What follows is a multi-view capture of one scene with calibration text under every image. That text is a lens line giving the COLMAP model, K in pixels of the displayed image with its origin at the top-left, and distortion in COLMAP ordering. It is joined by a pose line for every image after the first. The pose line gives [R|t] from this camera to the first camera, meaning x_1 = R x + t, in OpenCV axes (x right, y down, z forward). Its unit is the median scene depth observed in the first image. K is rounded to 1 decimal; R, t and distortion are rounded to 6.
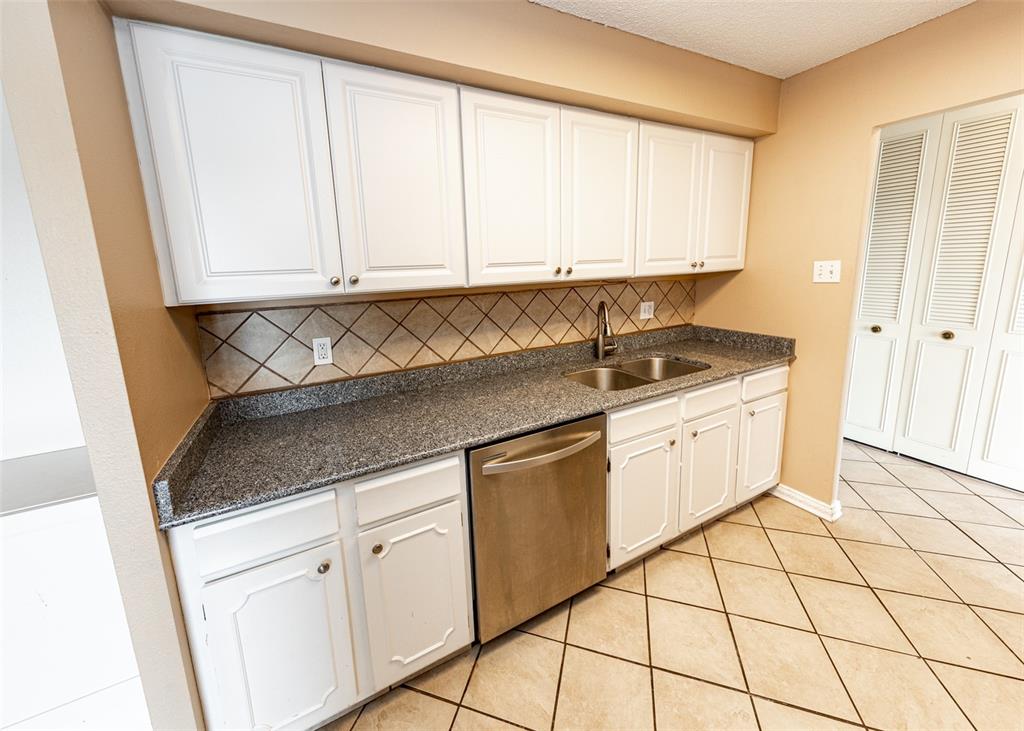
lens RADIAL K [[369.3, 0, 475.3], [0, 369.3, 322.6], [0, 0, 1]] dist [0.002951, -0.000192]
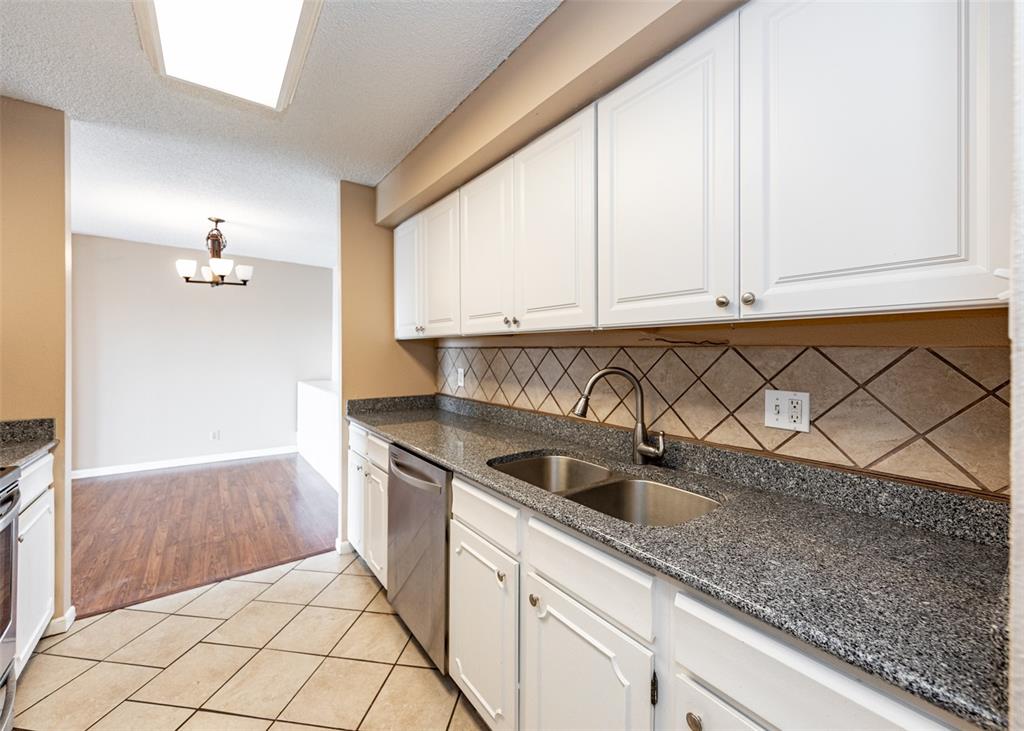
lens RADIAL K [[413.0, 0, 521.7], [0, 413.0, 345.1], [0, 0, 1]] dist [0.001187, -0.000186]
pose [[0.209370, 0.027182, -0.977459, 1.227081], [-0.161751, 0.986805, -0.007205, -0.076961], [0.964365, 0.159614, 0.211004, 0.805457]]
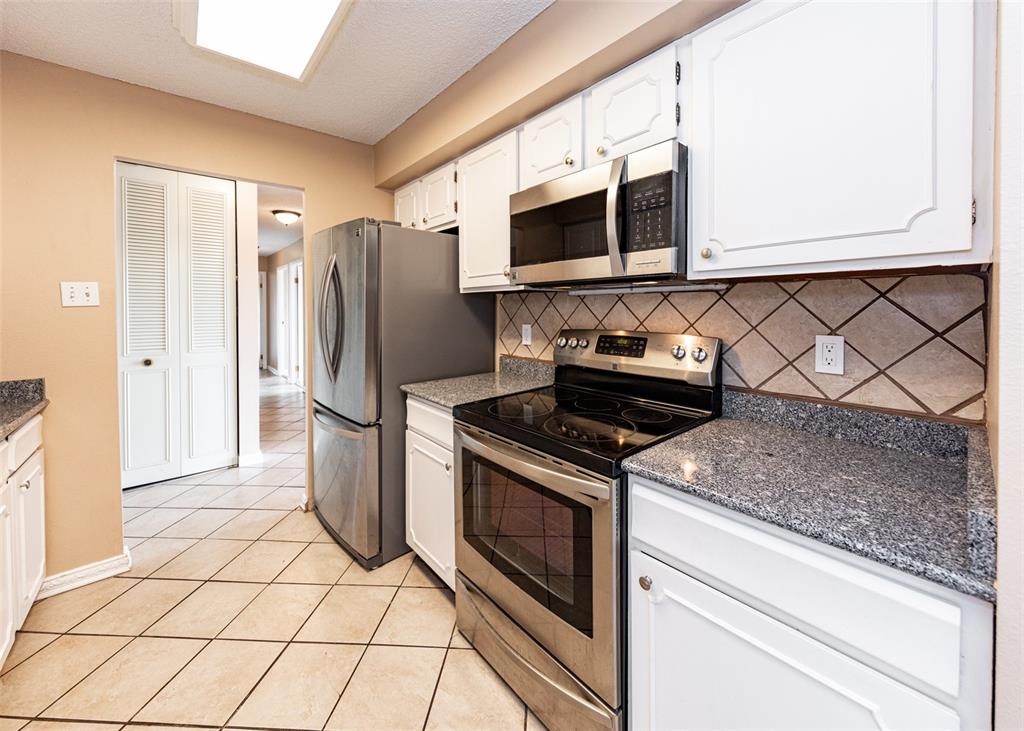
lens RADIAL K [[396.0, 0, 547.4], [0, 396.0, 316.7], [0, 0, 1]] dist [0.006772, -0.000369]
pose [[-0.306685, 0.016967, 0.951660, -0.334183], [0.166450, 0.985390, 0.036072, 0.073935], [-0.937144, 0.169466, -0.305028, 0.275837]]
